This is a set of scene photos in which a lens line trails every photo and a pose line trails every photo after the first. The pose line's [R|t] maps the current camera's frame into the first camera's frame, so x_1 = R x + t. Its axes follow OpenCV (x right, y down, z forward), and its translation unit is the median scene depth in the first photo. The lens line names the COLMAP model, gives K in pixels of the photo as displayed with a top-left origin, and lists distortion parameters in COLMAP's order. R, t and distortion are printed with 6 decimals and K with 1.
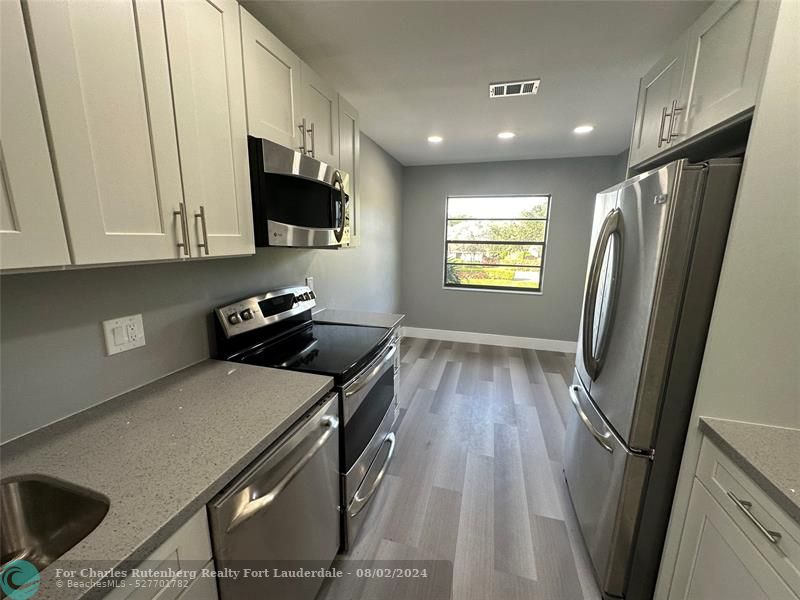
lens RADIAL K [[319.0, 0, 401.7], [0, 319.0, 299.5], [0, 0, 1]] dist [-0.001244, -0.000382]
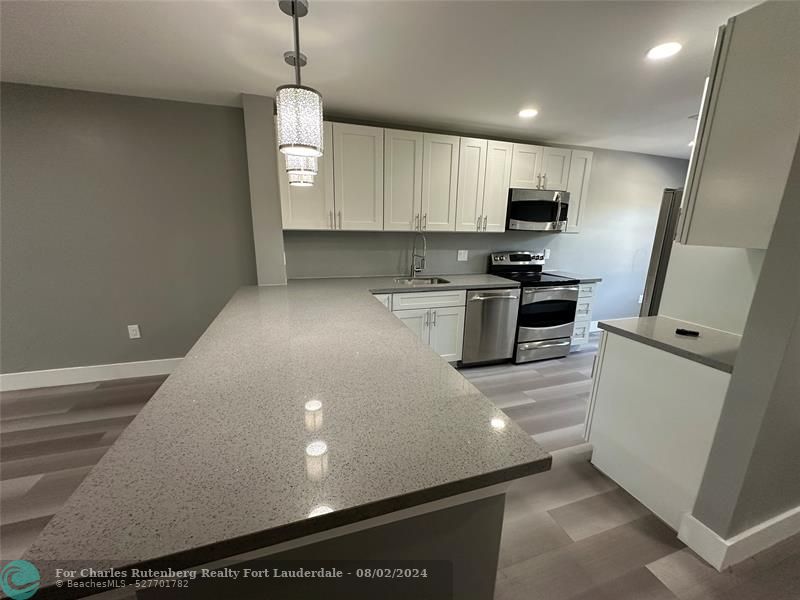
lens RADIAL K [[319.0, 0, 401.9], [0, 319.0, 298.3], [0, 0, 1]] dist [-0.001244, -0.000382]
pose [[0.558596, 0.186545, -0.808190, 1.325040], [-0.171401, 0.979311, 0.107576, 0.260131], [0.811537, 0.078433, 0.579013, -1.195563]]
